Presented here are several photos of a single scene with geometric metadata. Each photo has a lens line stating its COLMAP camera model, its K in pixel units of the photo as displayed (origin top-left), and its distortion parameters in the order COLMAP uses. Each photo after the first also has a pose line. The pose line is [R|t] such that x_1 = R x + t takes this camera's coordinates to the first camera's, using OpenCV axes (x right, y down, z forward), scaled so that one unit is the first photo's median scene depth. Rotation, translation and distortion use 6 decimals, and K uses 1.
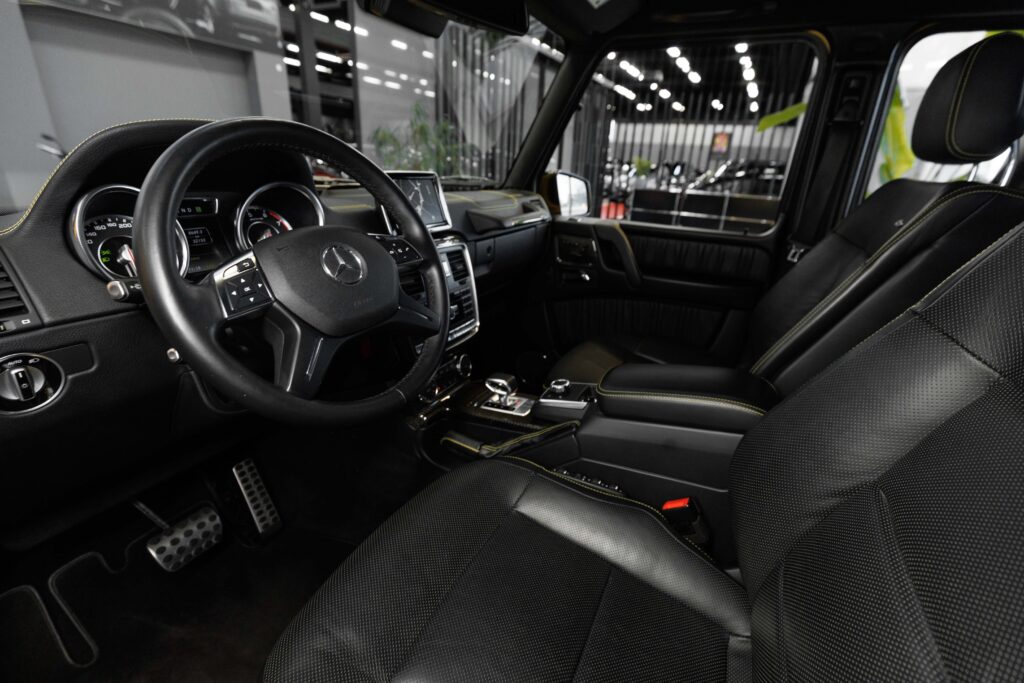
lens RADIAL K [[458.8, 0, 515.3], [0, 458.8, 341.2], [0, 0, 1]] dist [0.000626, 0.000003]
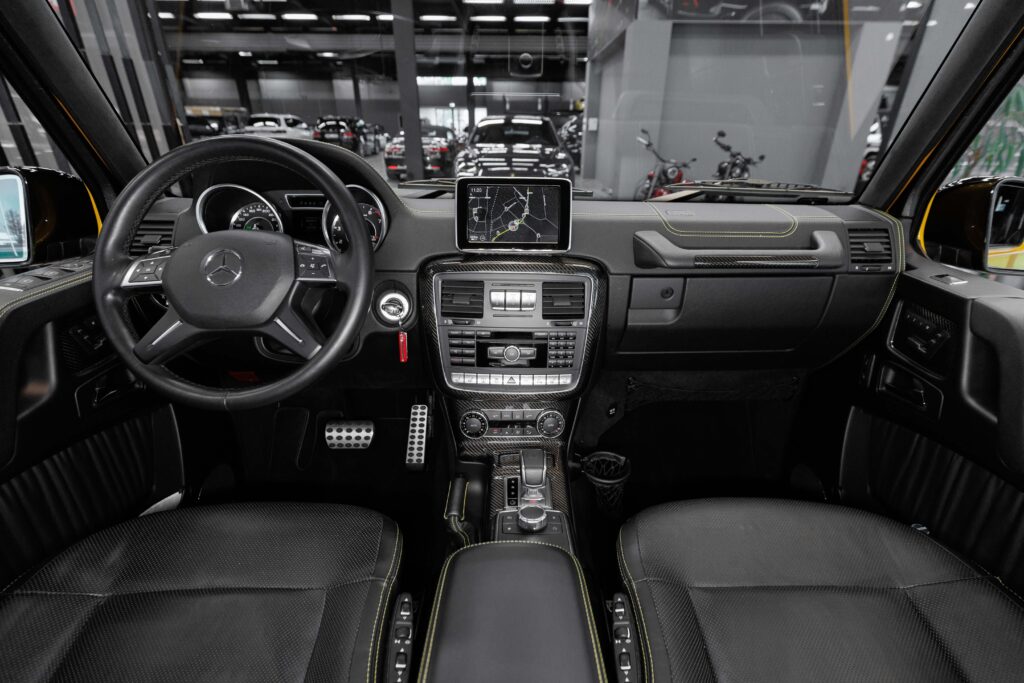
lens RADIAL K [[458.8, 0, 522.4], [0, 458.8, 334.7], [0, 0, 1]] dist [0.000626, 0.000003]
pose [[0.461135, 0.325837, -0.825339, 0.347781], [-0.311138, 0.930458, 0.193497, -0.169183], [0.830992, 0.167566, 0.530447, 0.387282]]
